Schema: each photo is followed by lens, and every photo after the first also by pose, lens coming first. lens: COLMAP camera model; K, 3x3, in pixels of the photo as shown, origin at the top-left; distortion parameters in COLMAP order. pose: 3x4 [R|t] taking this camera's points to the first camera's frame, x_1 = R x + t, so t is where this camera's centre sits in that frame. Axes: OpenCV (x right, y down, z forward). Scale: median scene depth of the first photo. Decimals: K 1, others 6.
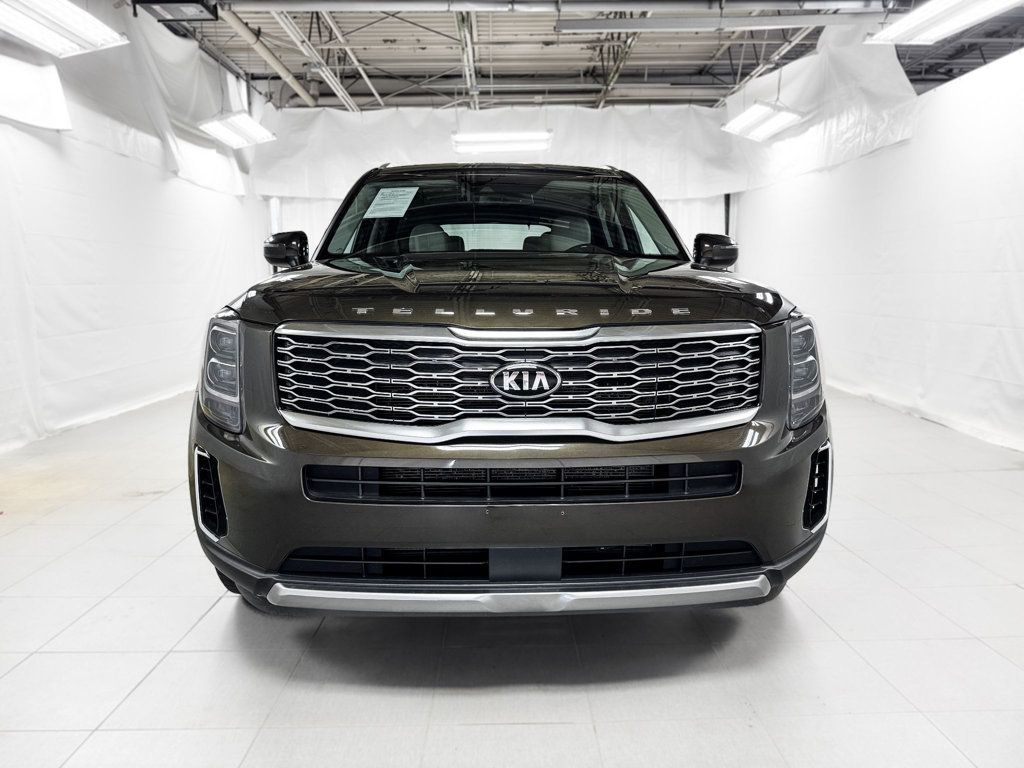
lens RADIAL K [[740.0, 0, 518.7], [0, 740.0, 379.4], [0, 0, 1]] dist [0.014203, -0.001271]
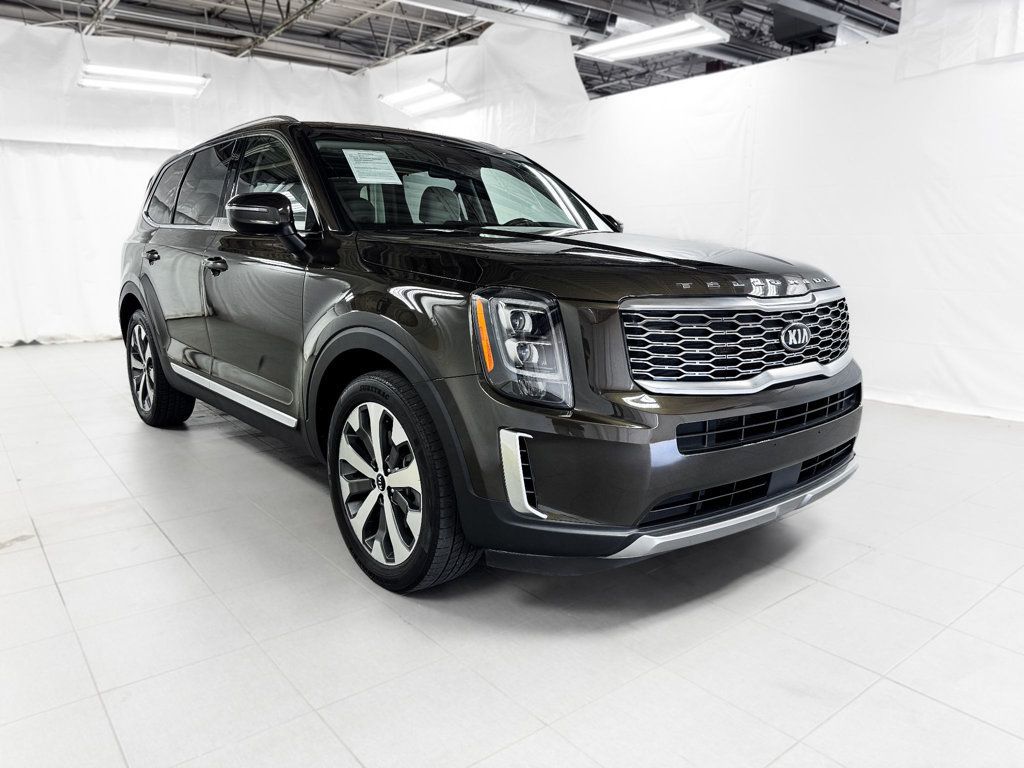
lens RADIAL K [[726.9, 0, 521.1], [0, 726.9, 388.8], [0, 0, 1]] dist [0.010872, -0.005578]
pose [[0.792994, -0.111390, 0.598960, -1.064152], [0.071847, 0.993381, 0.089620, -0.052192], [-0.604978, -0.028034, 0.795748, 0.254311]]
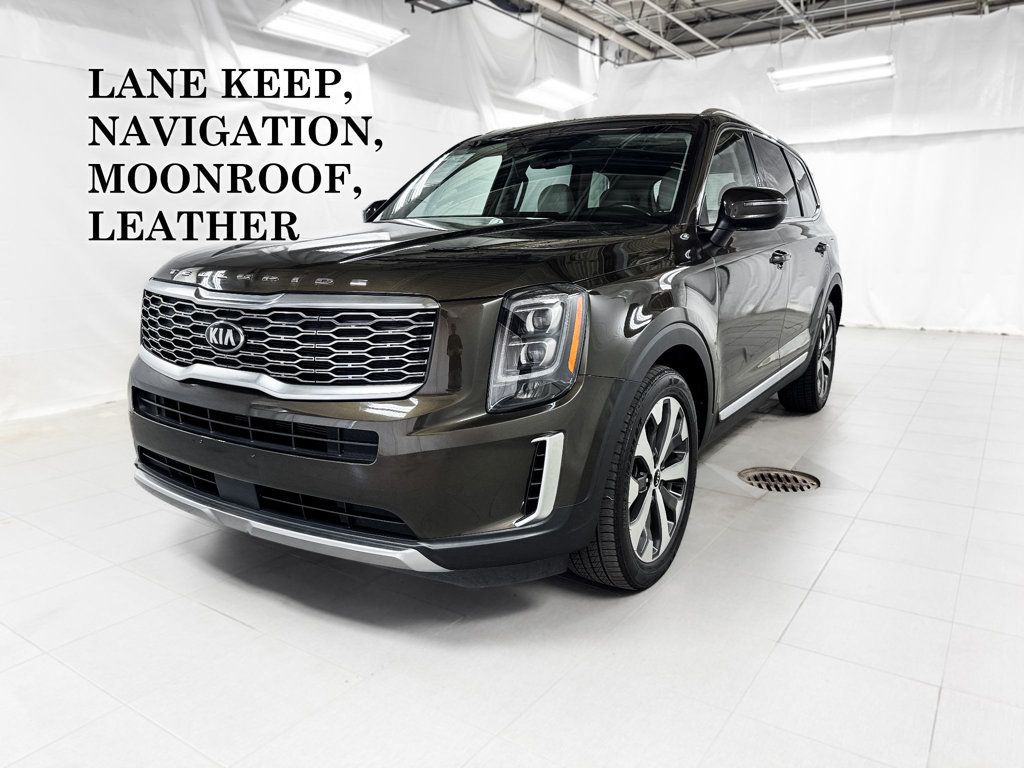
lens RADIAL K [[726.9, 0, 521.1], [0, 726.9, 388.8], [0, 0, 1]] dist [0.010872, -0.005578]
pose [[0.820305, 0.121493, -0.558873, 0.975584], [-0.074246, 0.991529, 0.106571, -0.068657], [0.567086, -0.045927, 0.822377, 0.290682]]
